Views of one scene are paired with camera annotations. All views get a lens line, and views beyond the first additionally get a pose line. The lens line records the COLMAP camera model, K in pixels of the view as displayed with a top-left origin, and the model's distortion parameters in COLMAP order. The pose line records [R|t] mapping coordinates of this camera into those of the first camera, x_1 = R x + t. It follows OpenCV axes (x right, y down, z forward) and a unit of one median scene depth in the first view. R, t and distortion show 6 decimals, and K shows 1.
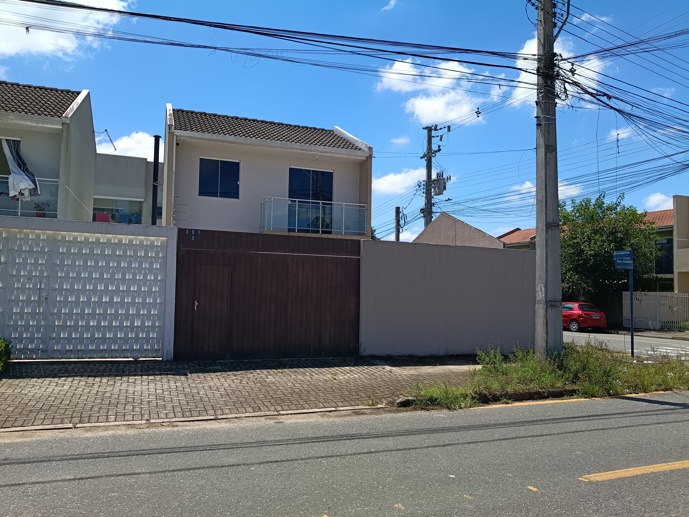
lens RADIAL K [[515.4, 0, 344.5], [0, 515.4, 258.5], [0, 0, 1]] dist [0.079225, -0.182812]
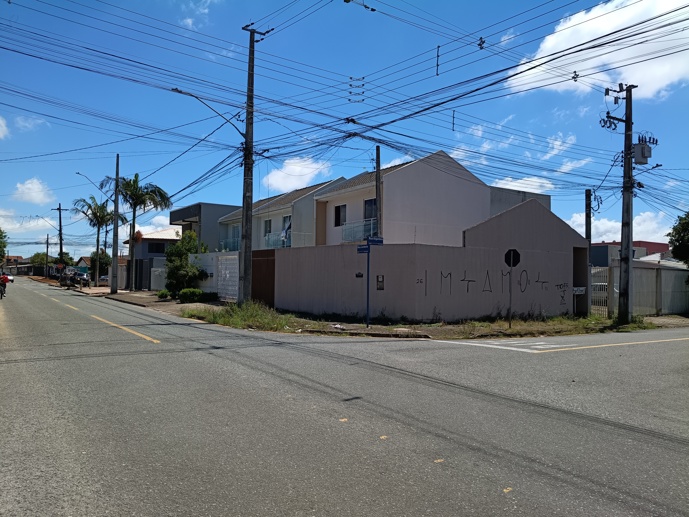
lens RADIAL K [[515.4, 0, 344.5], [0, 515.4, 258.5], [0, 0, 1]] dist [0.079225, -0.182812]
pose [[0.249695, -0.054346, -0.966798, 1.471255], [0.045540, 0.997978, -0.044337, 0.073521], [0.967253, -0.032958, 0.251665, 0.568138]]
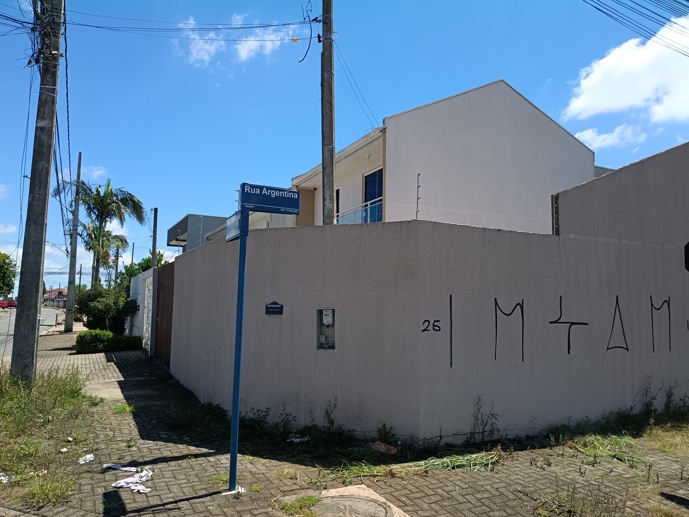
lens RADIAL K [[512.0, 0, 356.2], [0, 512.0, 260.5], [0, 0, 1]] dist [0.068462, -0.170403]
pose [[0.135283, -0.114737, -0.984141, 0.799725], [0.043655, 0.992998, -0.109769, 0.071412], [0.989845, -0.028113, 0.139345, 0.901734]]
